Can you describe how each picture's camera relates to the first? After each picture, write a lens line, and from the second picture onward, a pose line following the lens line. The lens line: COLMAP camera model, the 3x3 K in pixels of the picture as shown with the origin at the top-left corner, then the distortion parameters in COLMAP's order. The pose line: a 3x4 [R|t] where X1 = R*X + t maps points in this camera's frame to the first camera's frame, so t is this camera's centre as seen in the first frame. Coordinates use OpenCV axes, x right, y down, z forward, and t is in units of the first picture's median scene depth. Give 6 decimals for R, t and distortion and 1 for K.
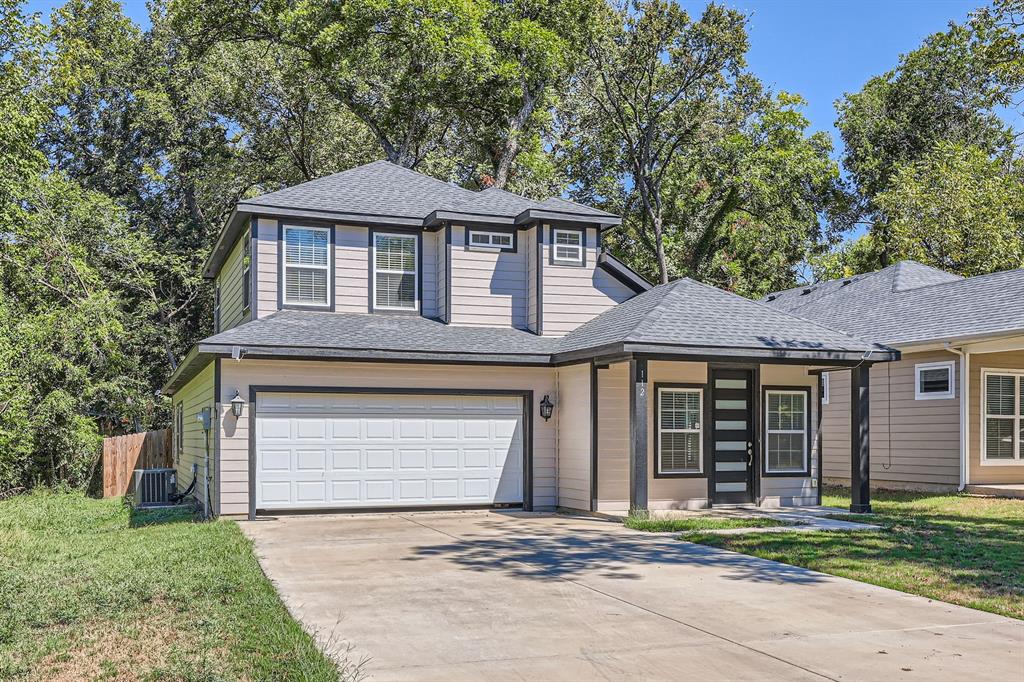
lens RADIAL K [[1032.0, 0, 529.6], [0, 1032.0, 391.7], [0, 0, 1]] dist [-0.003886, 0.000000]
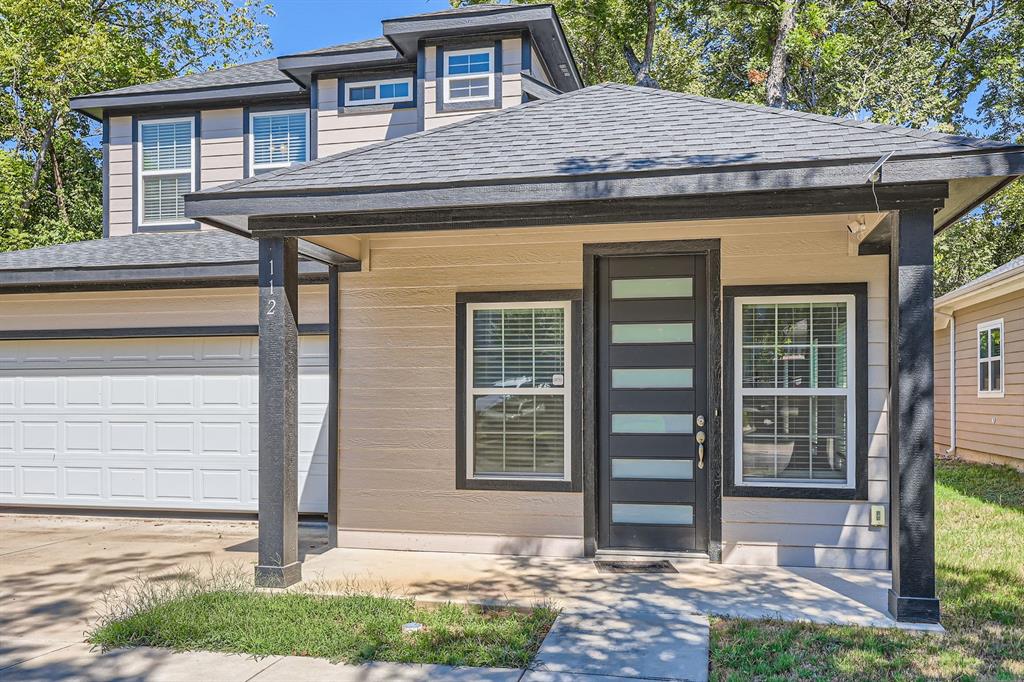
lens RADIAL K [[873.5, 0, 513.2], [0, 873.5, 375.7], [0, 0, 1]] dist [0.005037, 0.006274]
pose [[0.825878, -0.014221, -0.563669, 0.356486], [0.027313, 0.999517, 0.014802, 0.023596], [0.563187, -0.027621, 0.825868, 0.637213]]
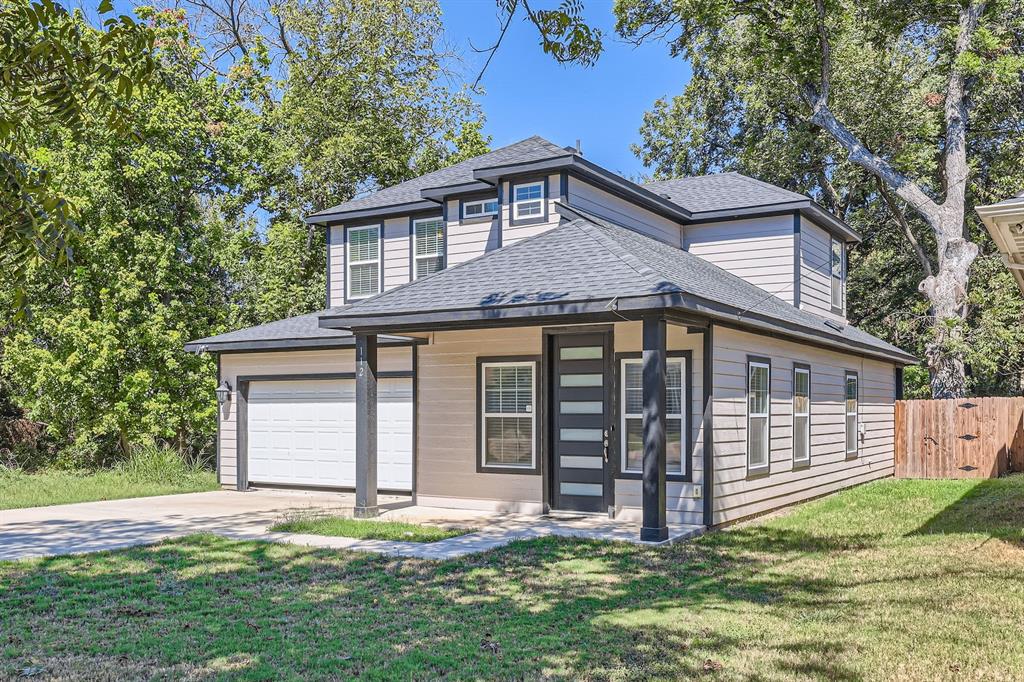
lens RADIAL K [[976.0, 0, 515.4], [0, 976.0, 369.6], [0, 0, 1]] dist [0.000665, 0.000000]
pose [[0.596252, -0.033532, -0.802096, 0.729705], [0.038462, 0.999173, -0.013180, 0.012072], [0.801875, -0.022992, 0.597049, 0.527092]]
